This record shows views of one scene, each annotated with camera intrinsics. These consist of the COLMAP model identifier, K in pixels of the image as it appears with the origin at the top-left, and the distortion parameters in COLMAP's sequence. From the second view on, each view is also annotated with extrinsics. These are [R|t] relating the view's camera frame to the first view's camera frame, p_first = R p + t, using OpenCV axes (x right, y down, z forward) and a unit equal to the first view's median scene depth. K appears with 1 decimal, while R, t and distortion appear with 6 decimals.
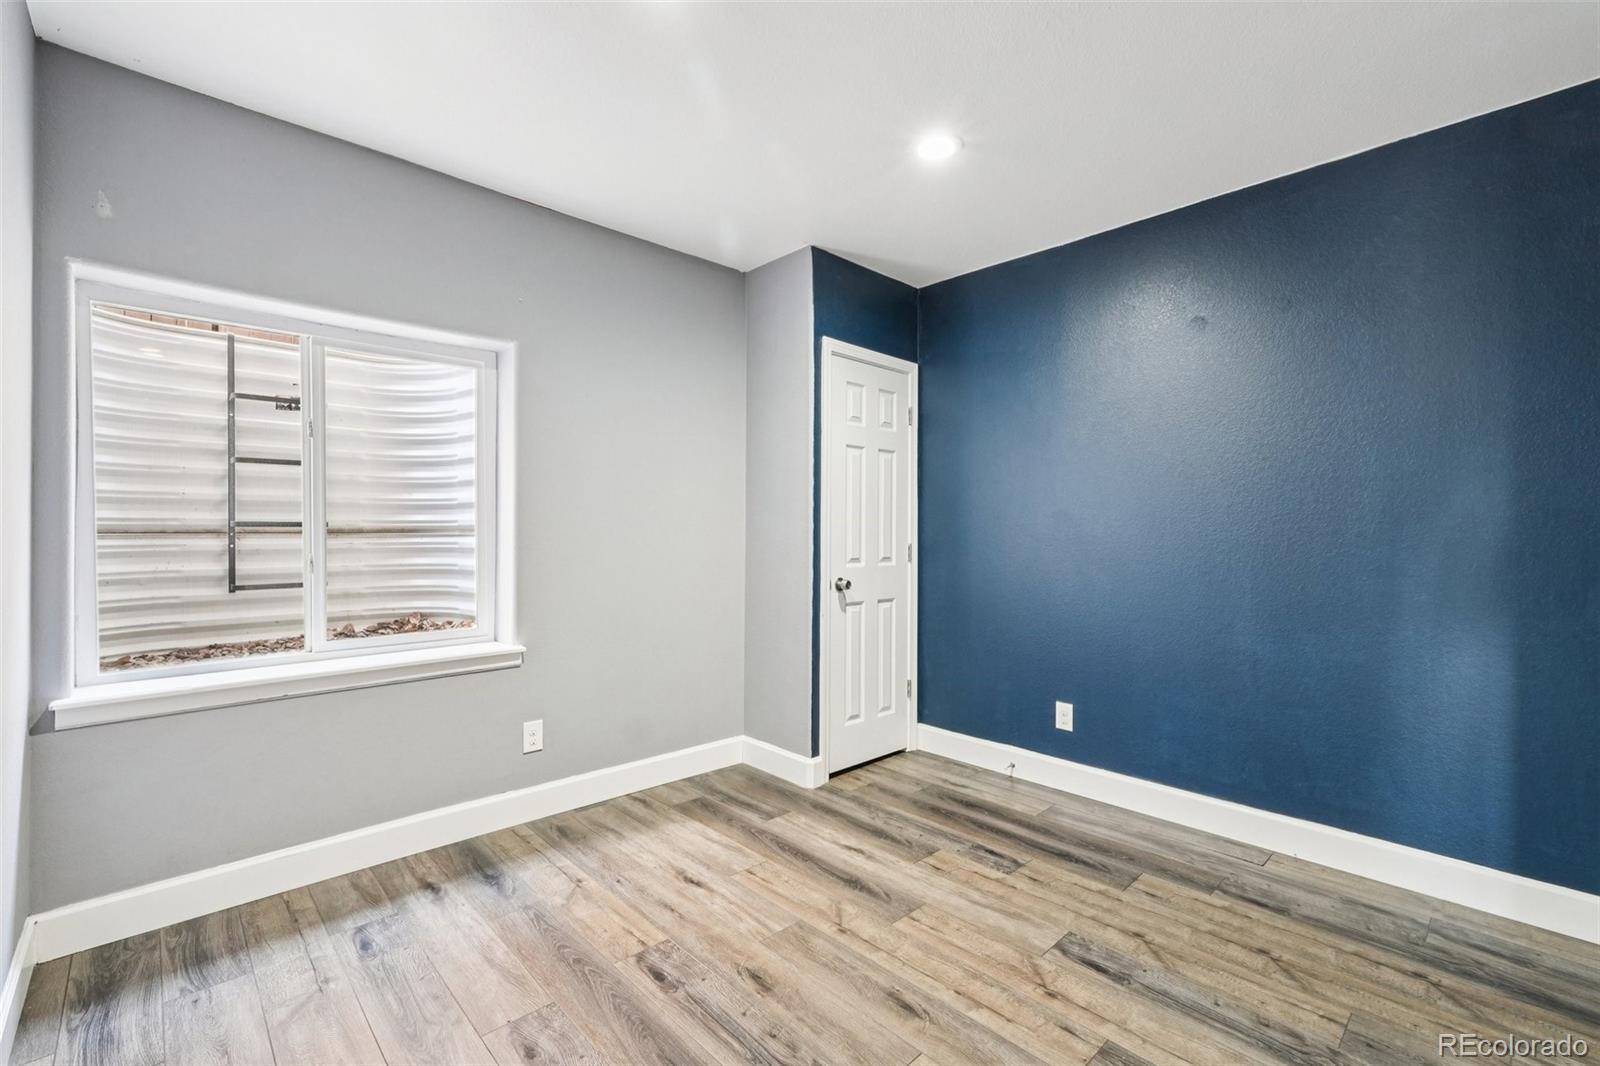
lens RADIAL K [[689.2, 0, 806.4], [0, 689.2, 531.4], [0, 0, 1]] dist [-0.001406, 0.001867]
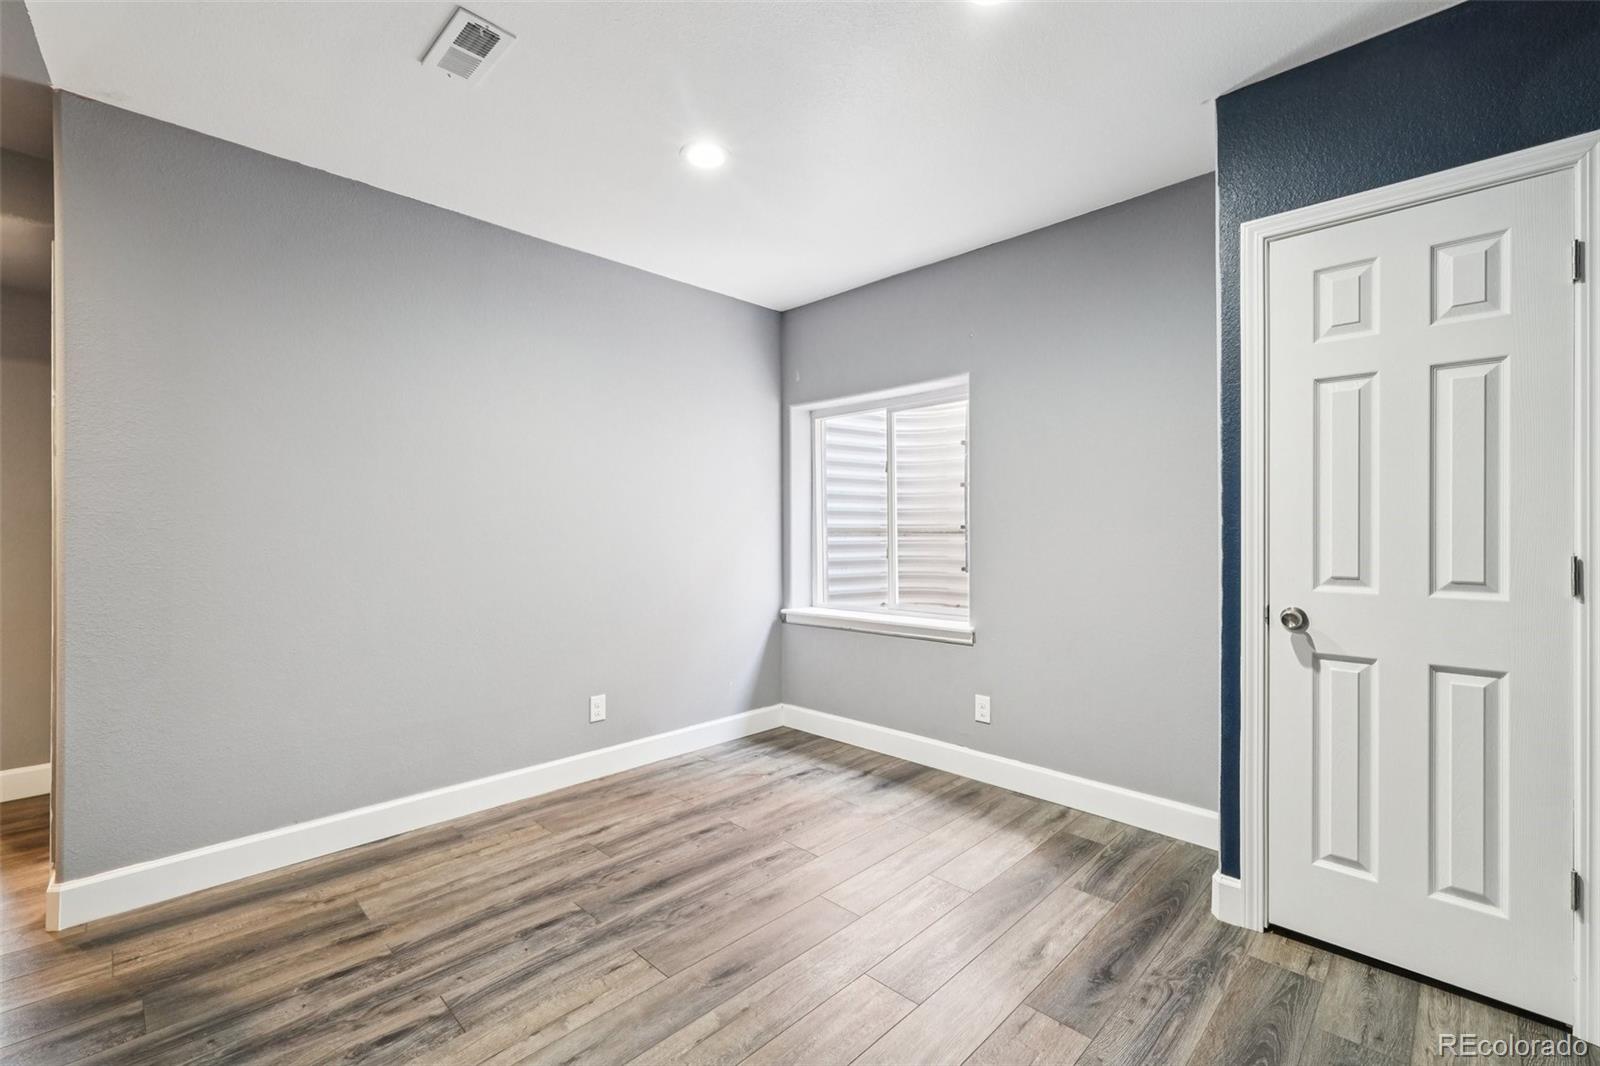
lens RADIAL K [[689.2, 0, 803.1], [0, 689.2, 531.1], [0, 0, 1]] dist [-0.001406, 0.001867]
pose [[0.034922, -0.003388, -0.999384, 0.764929], [0.001106, 0.999994, -0.003352, 0.003574], [0.999389, -0.000988, 0.034925, 0.676353]]
